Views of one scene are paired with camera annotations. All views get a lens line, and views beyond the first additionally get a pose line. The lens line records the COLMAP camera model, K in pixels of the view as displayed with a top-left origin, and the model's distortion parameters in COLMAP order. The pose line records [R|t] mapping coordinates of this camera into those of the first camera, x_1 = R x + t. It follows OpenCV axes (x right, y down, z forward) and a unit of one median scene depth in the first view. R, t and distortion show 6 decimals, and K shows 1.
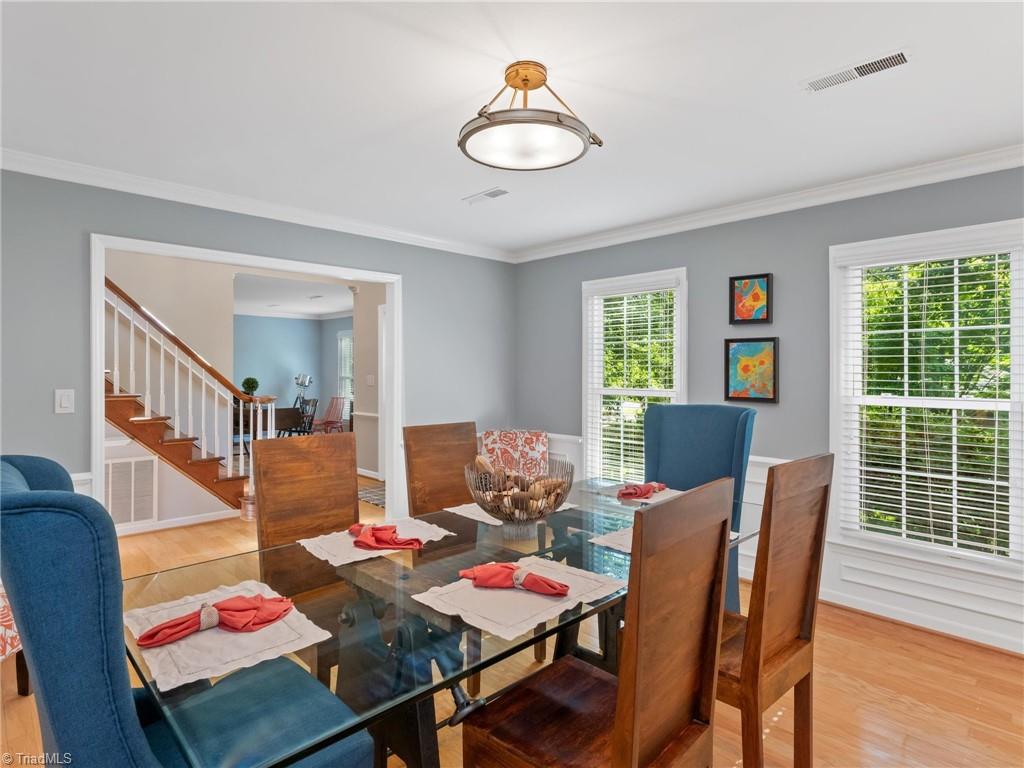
lens RADIAL K [[569.0, 0, 510.0], [0, 569.0, 378.1], [0, 0, 1]] dist [0.004749, 0.000169]
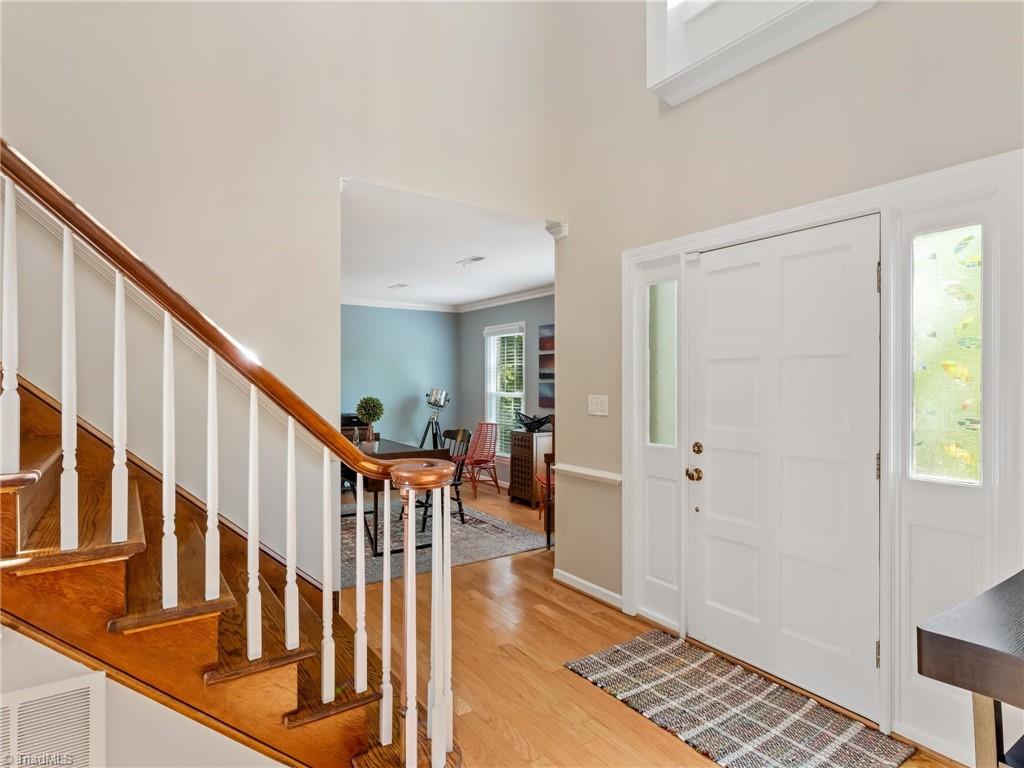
lens RADIAL K [[569.0, 0, 512.6], [0, 569.0, 386.9], [0, 0, 1]] dist [0.004749, 0.000169]
pose [[0.986701, -0.004137, -0.162493, -0.230983], [0.003563, 0.999986, -0.003828, -0.009746], [0.162506, 0.003198, 0.986702, 0.482286]]
